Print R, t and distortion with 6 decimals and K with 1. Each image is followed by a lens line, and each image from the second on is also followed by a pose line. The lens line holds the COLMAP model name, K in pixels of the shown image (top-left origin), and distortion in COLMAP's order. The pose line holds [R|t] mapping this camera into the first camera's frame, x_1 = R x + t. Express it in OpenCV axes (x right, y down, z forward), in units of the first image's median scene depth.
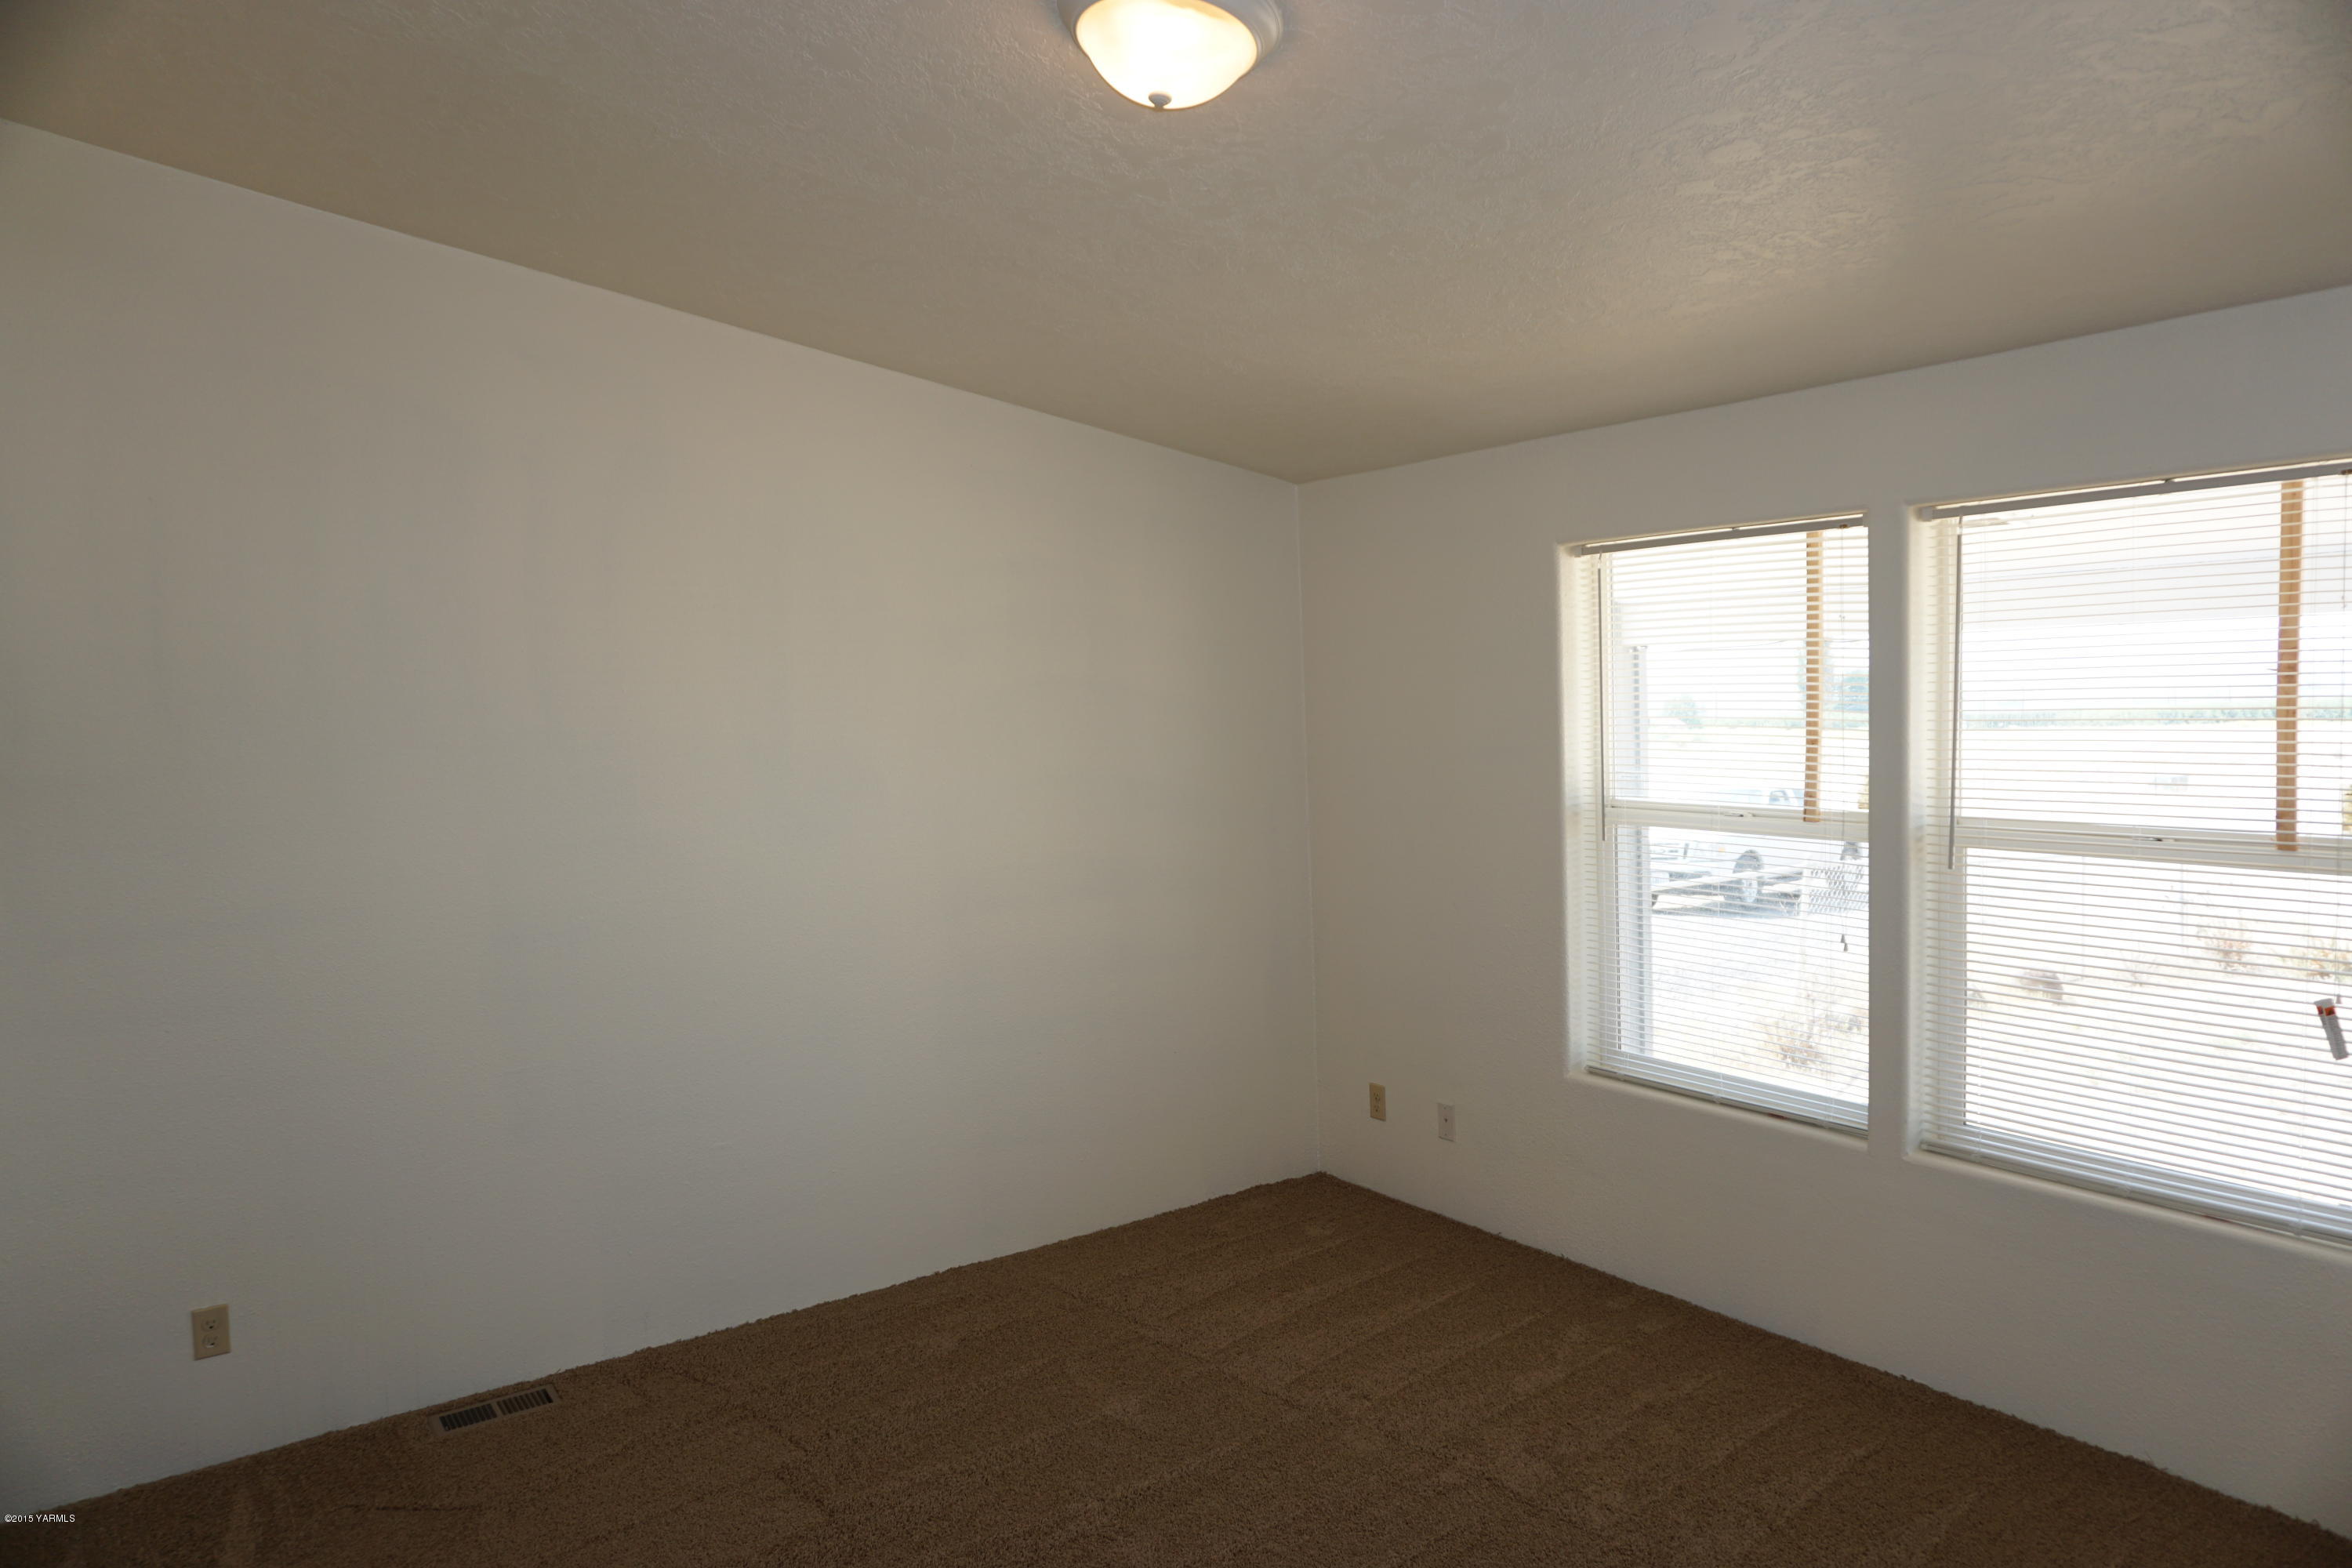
lens RADIAL K [[1577.8, 0, 1179.5], [0, 1577.8, 789.6], [0, 0, 1]] dist [-0.050851, 0.040566]
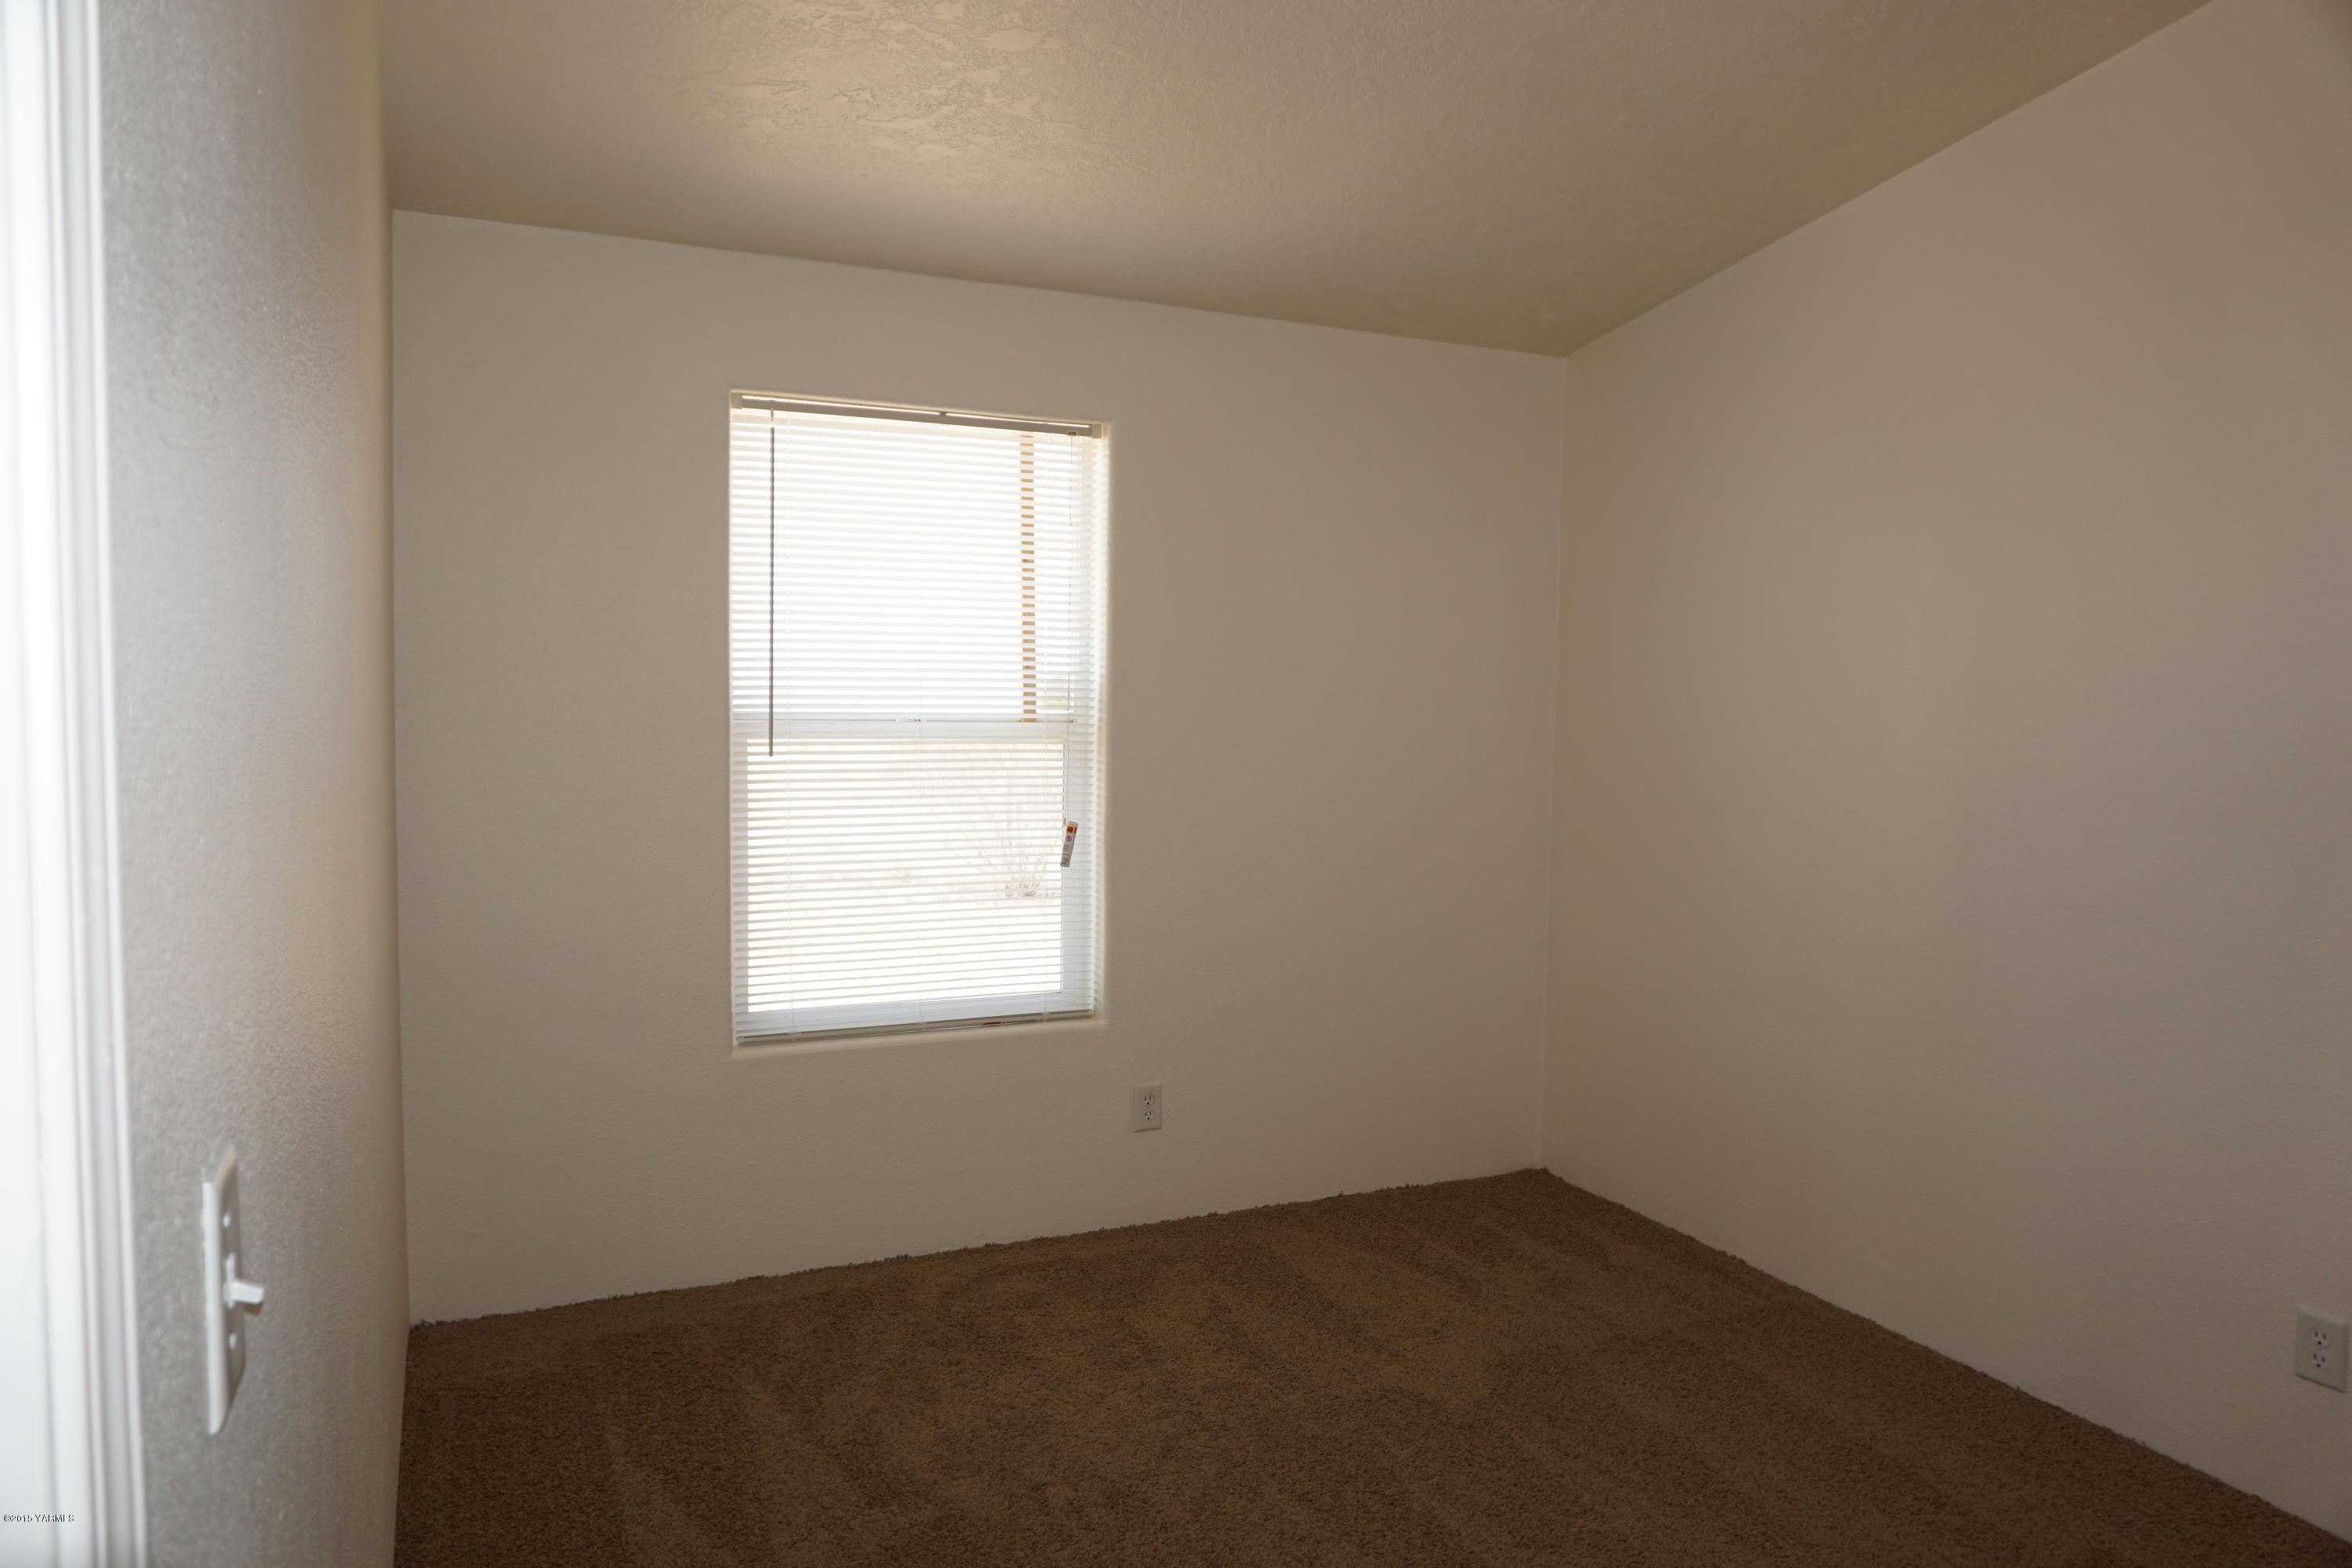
lens RADIAL K [[1577.8, 0, 1179.5], [0, 1577.8, 789.6], [0, 0, 1]] dist [-0.050851, 0.040566]
pose [[0.202756, -0.089911, 0.975093, -0.503895], [0.015613, 0.995946, 0.088587, -0.023247], [-0.979105, -0.002737, 0.203337, 0.628062]]
